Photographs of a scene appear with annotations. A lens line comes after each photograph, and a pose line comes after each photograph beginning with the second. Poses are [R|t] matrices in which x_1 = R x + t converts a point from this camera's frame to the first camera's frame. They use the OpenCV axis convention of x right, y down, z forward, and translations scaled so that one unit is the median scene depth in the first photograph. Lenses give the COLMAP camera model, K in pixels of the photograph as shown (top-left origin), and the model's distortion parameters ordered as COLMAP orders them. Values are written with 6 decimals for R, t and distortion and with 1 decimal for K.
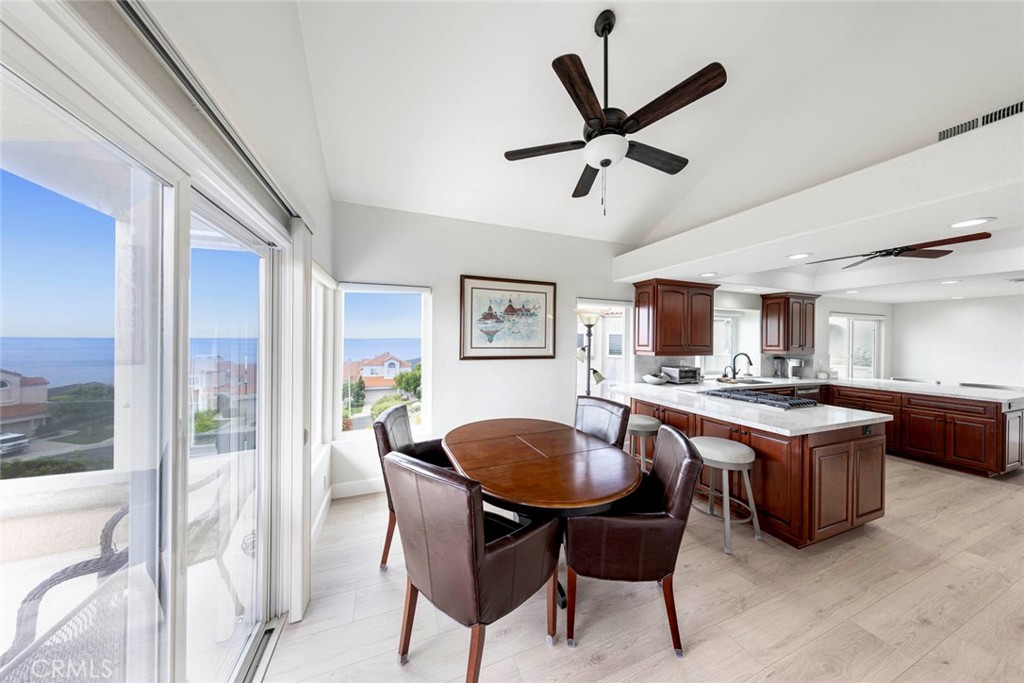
lens RADIAL K [[321.9, 0, 512.0], [0, 321.9, 341.5], [0, 0, 1]] dist [0.000989, 0.000081]
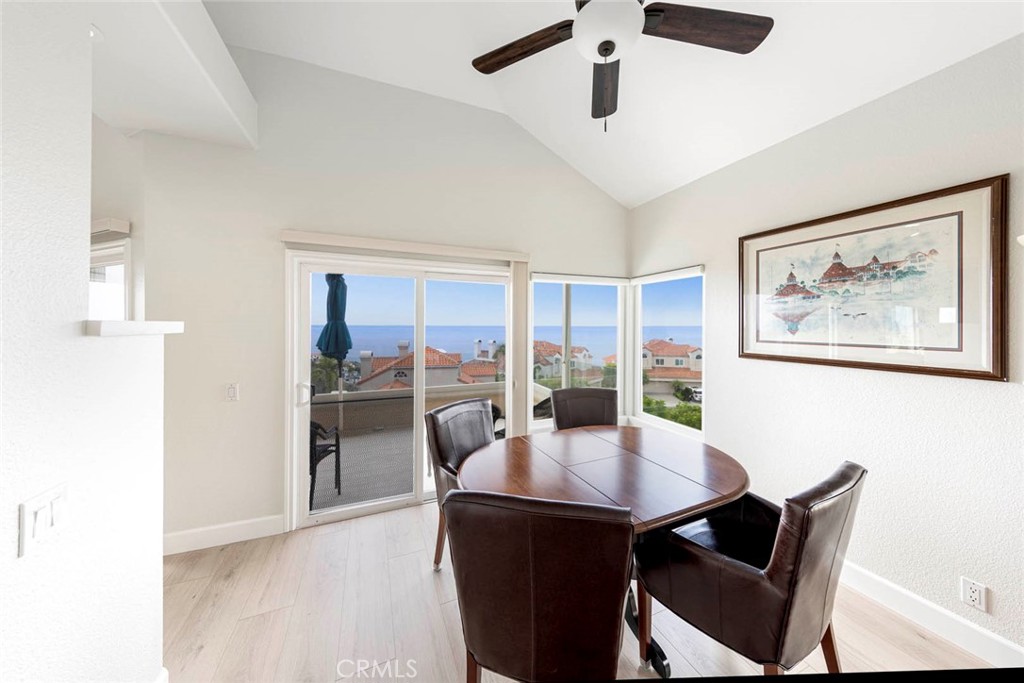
lens RADIAL K [[328.5, 0, 509.0], [0, 328.5, 324.5], [0, 0, 1]] dist [-0.000557, -0.000086]
pose [[0.010720, -0.010945, -0.999883, 0.503395], [-0.011442, 0.999873, -0.011068, -0.000967], [0.999877, 0.011559, 0.010594, 0.438118]]
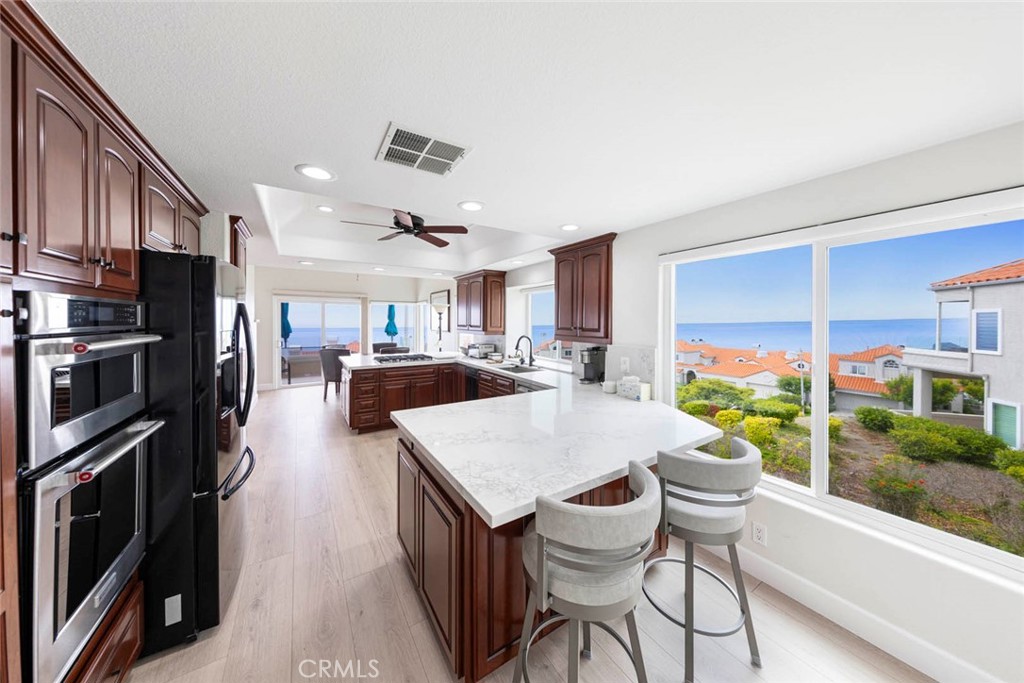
lens RADIAL K [[328.5, 0, 509.0], [0, 328.5, 324.5], [0, 0, 1]] dist [-0.000557, -0.000086]
pose [[0.193599, -0.000415, -0.981081, 1.965990], [-0.010441, 0.999942, -0.002484, 0.010461], [0.981025, 0.010724, 0.193584, 0.984293]]
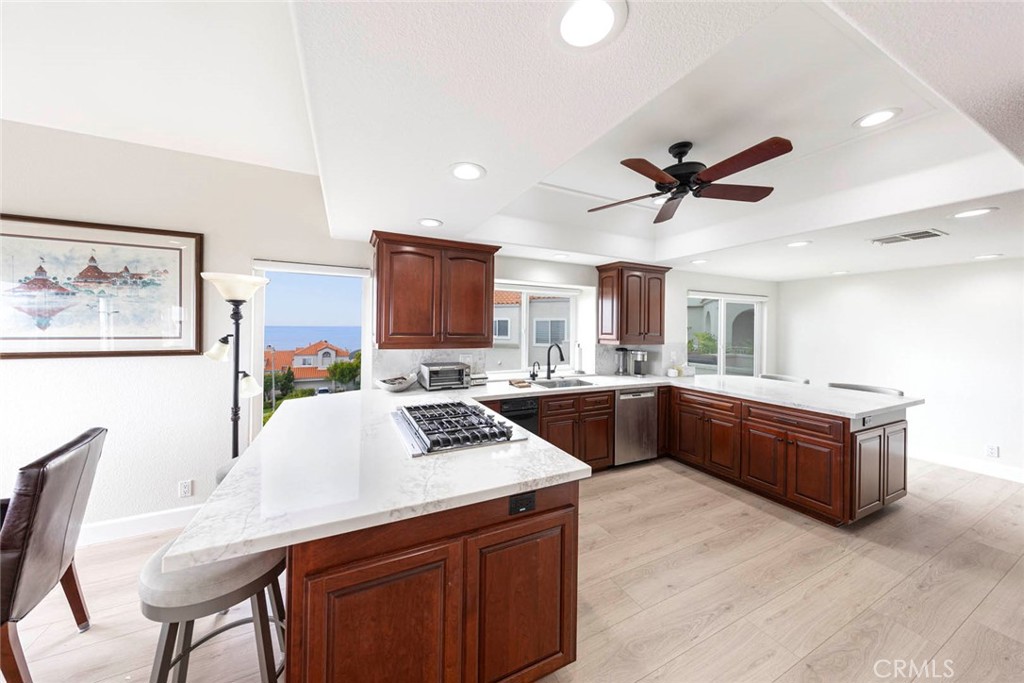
lens RADIAL K [[335.3, 0, 500.5], [0, 335.3, 326.8], [0, 0, 1]] dist [0.005074, 0.000077]
pose [[0.997797, 0.000693, 0.066337, 0.676390], [-0.000364, 0.999988, -0.004963, 0.001576], [-0.066340, 0.004928, 0.997785, 0.311916]]
